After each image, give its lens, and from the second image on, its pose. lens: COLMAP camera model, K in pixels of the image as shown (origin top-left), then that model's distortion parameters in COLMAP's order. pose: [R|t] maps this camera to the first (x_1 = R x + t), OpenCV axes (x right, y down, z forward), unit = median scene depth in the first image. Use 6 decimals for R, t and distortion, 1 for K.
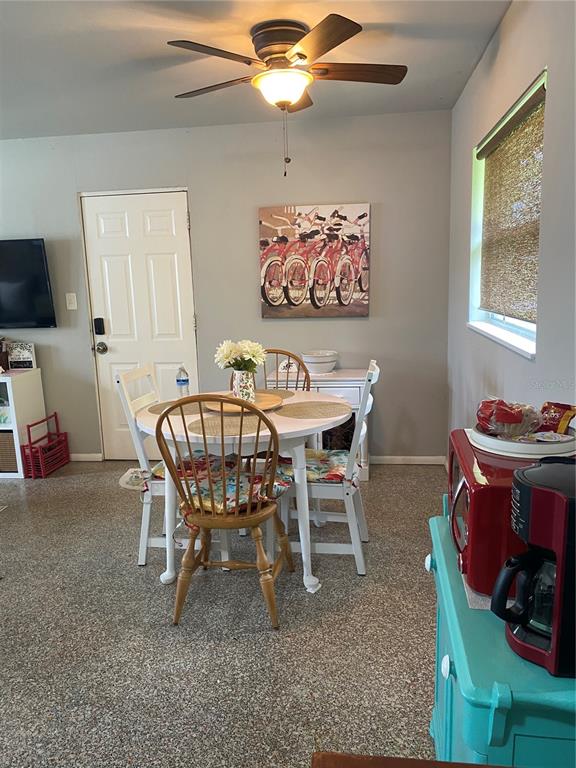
lens RADIAL K [[586.2, 0, 291.1], [0, 586.2, 399.4], [0, 0, 1]] dist [0.042368, -0.054797]
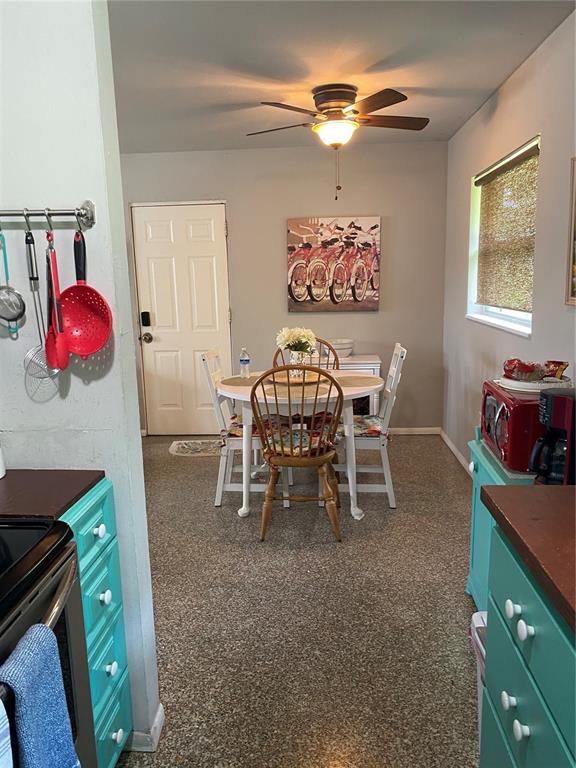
lens RADIAL K [[586.2, 0, 290.1], [0, 586.2, 399.6], [0, 0, 1]] dist [0.042368, -0.054797]
pose [[0.997971, -0.007308, 0.063245, -0.127532], [0.007189, 0.999972, 0.002113, 0.037333], [-0.063259, -0.001654, 0.997996, -0.188496]]
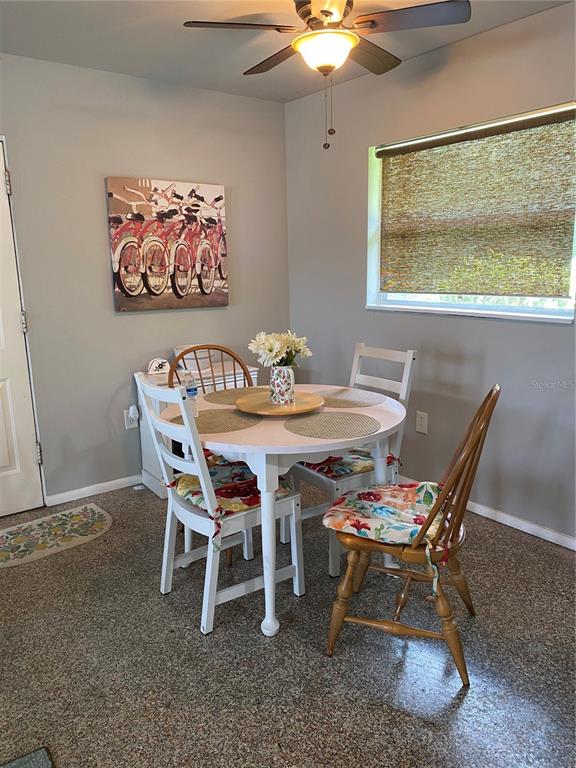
lens RADIAL K [[586.2, 0, 291.3], [0, 586.2, 388.8], [0, 0, 1]] dist [0.042368, -0.054797]
pose [[0.712754, -0.129848, 0.689291, -0.476314], [0.139460, 0.989330, 0.042162, -0.033874], [-0.687410, 0.066078, 0.723257, 0.255928]]
